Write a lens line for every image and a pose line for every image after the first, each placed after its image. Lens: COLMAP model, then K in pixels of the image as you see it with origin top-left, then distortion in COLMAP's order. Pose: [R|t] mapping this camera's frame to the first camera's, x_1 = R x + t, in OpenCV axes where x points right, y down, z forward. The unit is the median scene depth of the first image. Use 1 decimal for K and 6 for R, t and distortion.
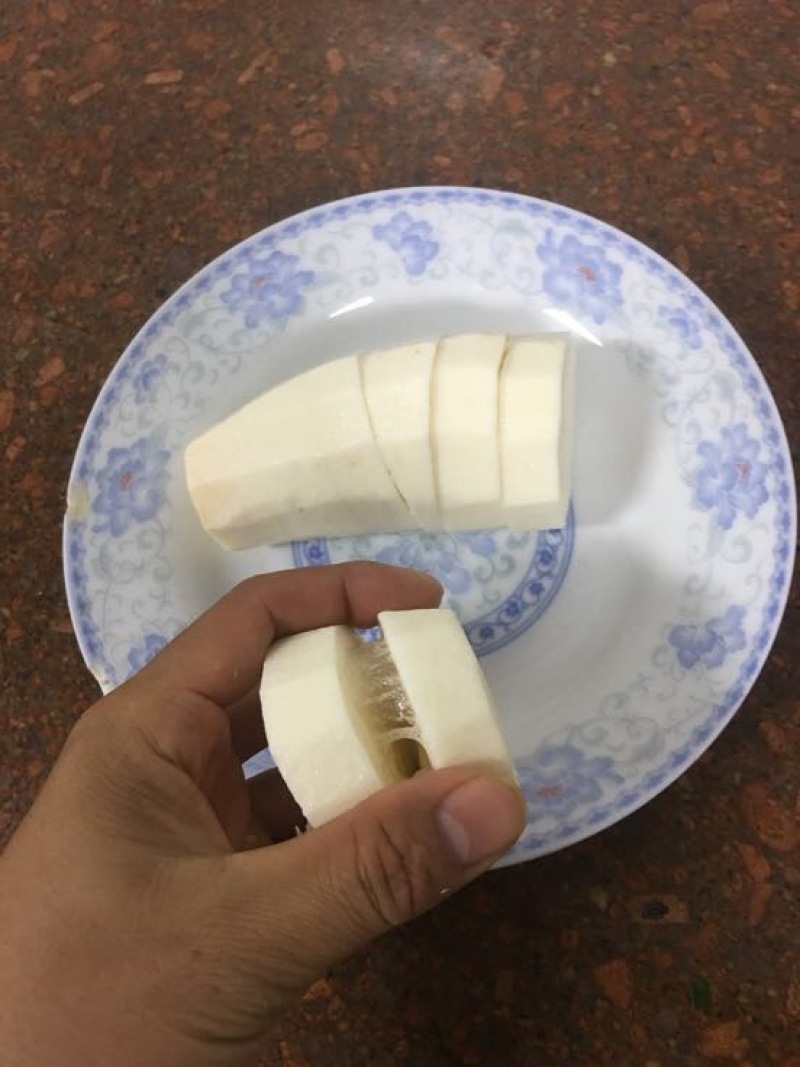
lens RADIAL K [[901.0, 0, 400.0], [0, 901.0, 533.5], [0, 0, 1]] dist [0.012403, -0.072791]
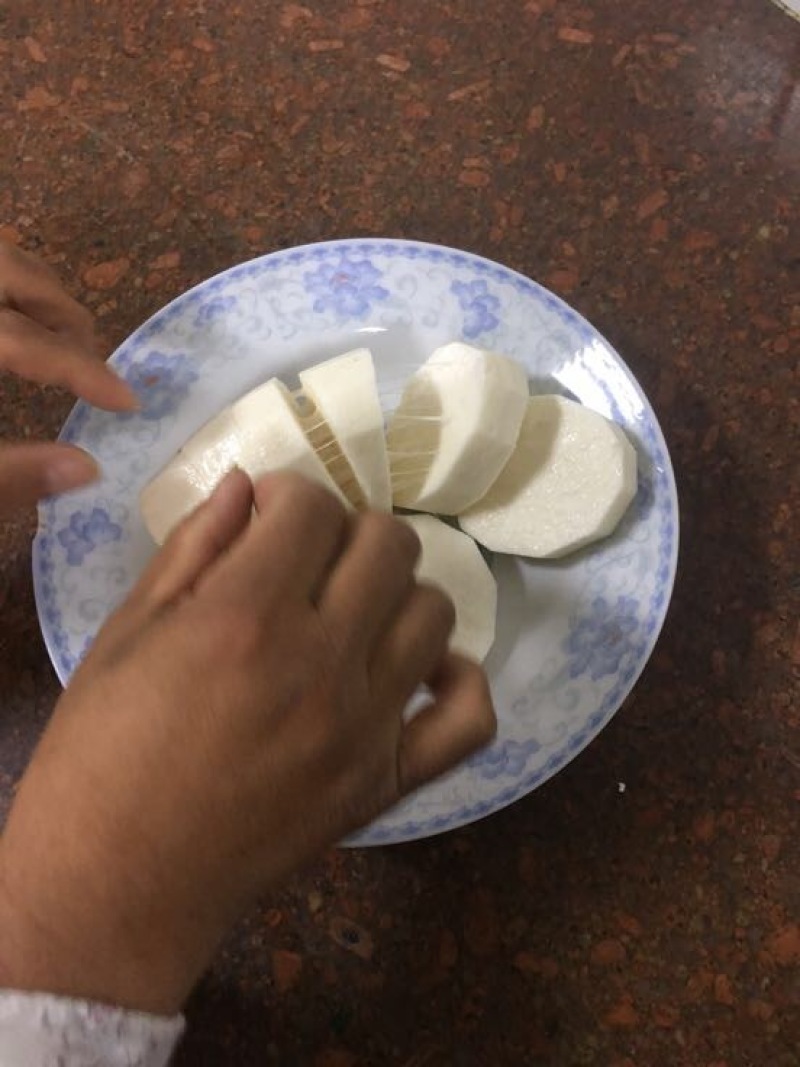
lens RADIAL K [[901.0, 0, 400.0], [0, 901.0, 533.5], [0, 0, 1]] dist [0.012403, -0.072791]
pose [[0.865734, 0.486130, -0.119090, 0.164881], [-0.481672, 0.873886, 0.065688, -0.094010], [0.136004, 0.000494, 0.990708, -0.083357]]
